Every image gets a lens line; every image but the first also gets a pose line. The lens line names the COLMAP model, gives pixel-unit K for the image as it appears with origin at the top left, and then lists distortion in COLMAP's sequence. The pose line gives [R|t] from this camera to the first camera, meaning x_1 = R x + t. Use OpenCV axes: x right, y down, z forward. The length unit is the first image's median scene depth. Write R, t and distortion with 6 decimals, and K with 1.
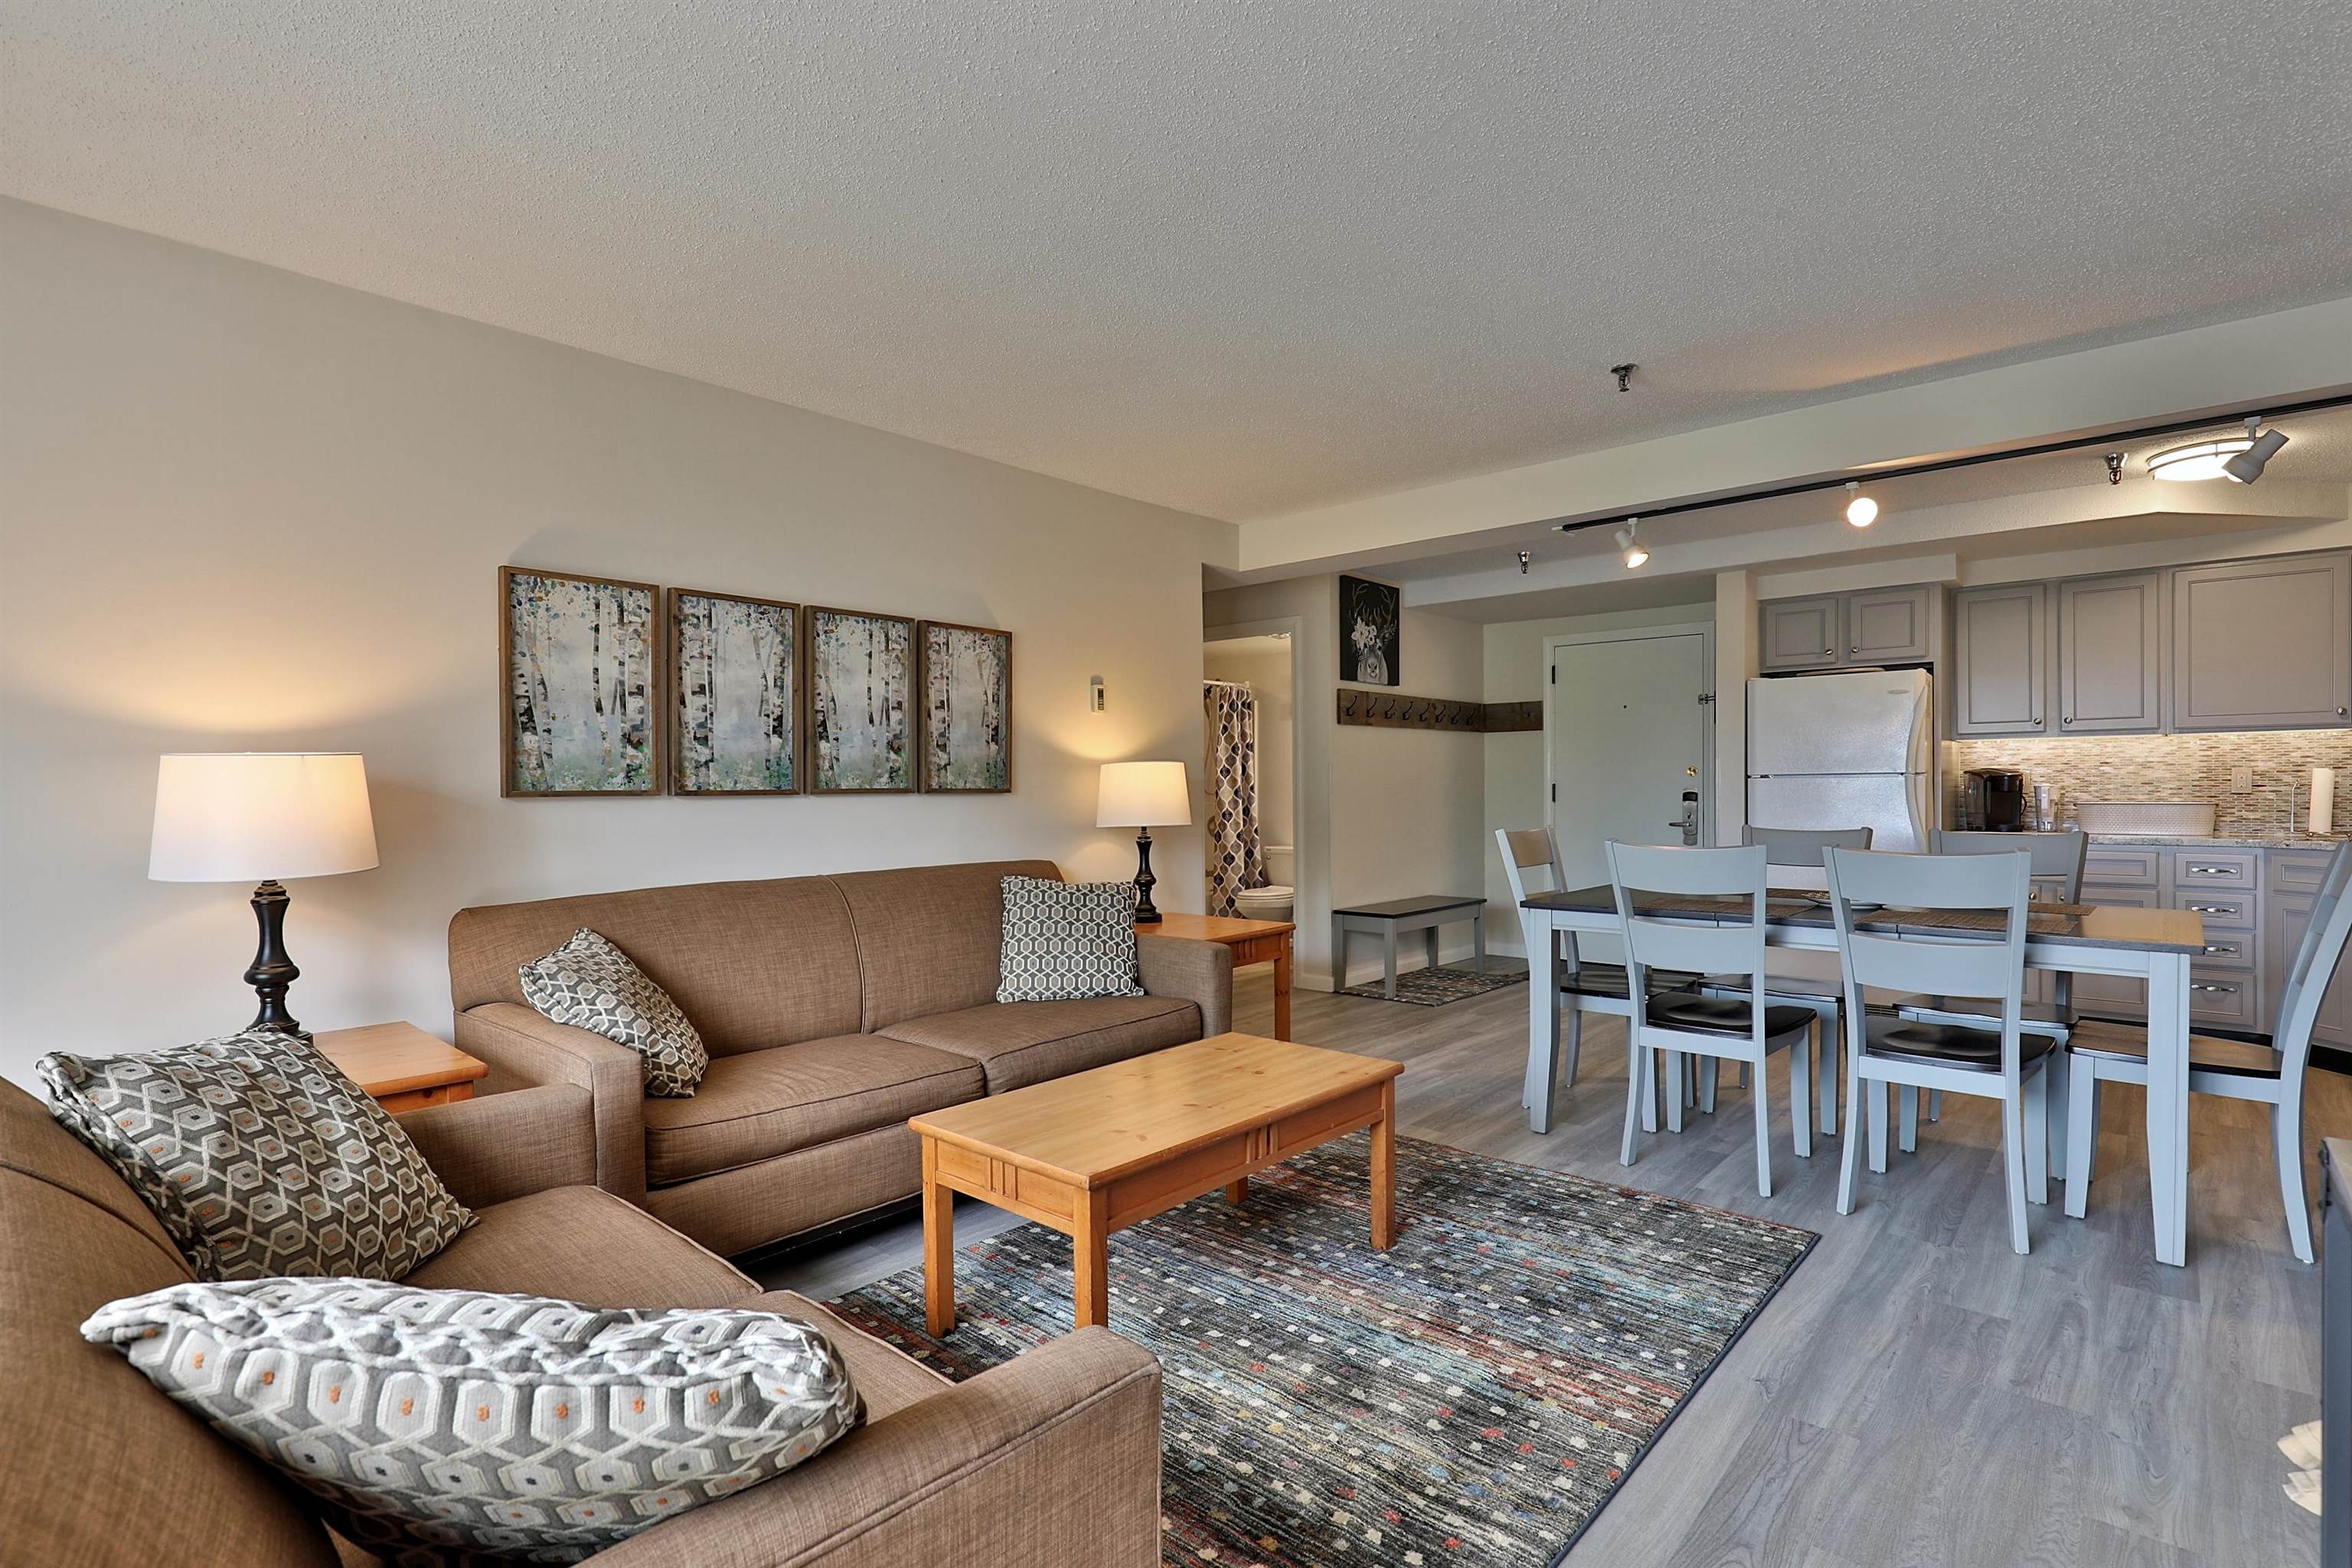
lens RADIAL K [[1131.0, 0, 1172.4], [0, 1131.0, 793.4], [0, 0, 1]] dist [0.002242, -0.002647]
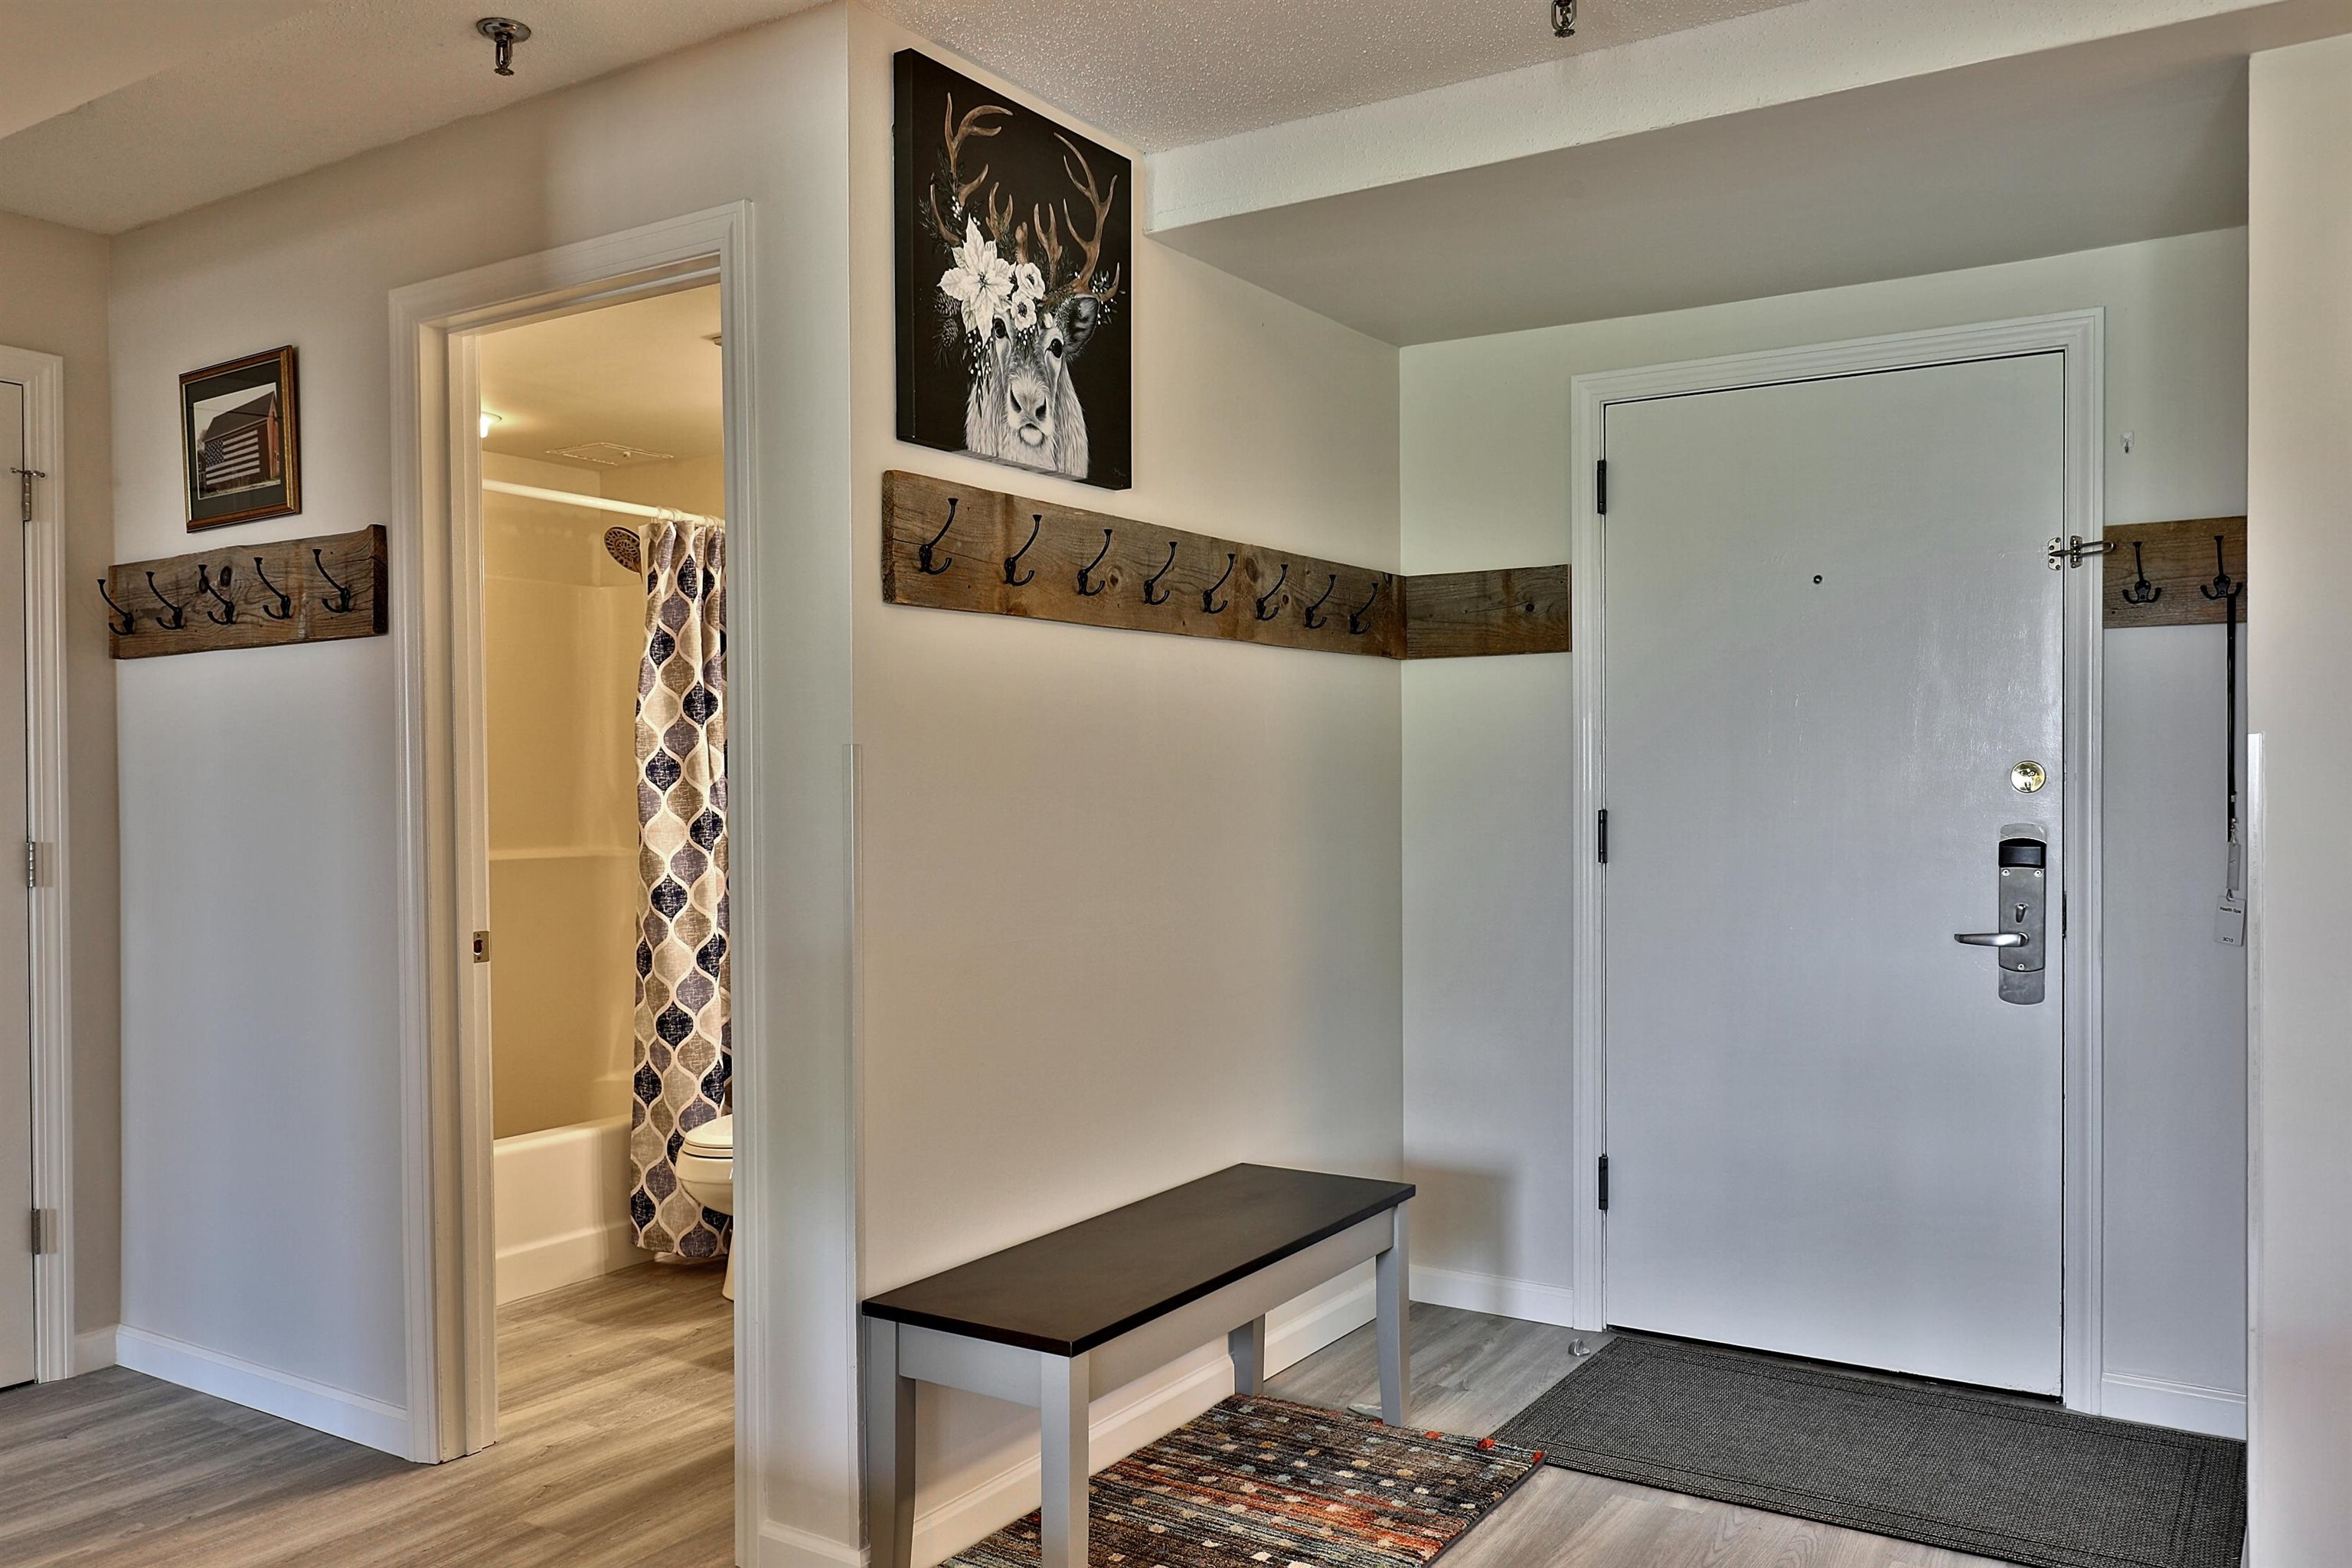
lens RADIAL K [[1809.7, 0, 1181.1], [0, 1809.7, 781.5], [0, 0, 1]] dist [-0.001499, 0.002759]
pose [[0.986863, 0.000933, 0.161555, 0.208656], [0.000139, 0.999978, -0.006627, -0.022399], [-0.161558, 0.006563, 0.986841, 0.805418]]
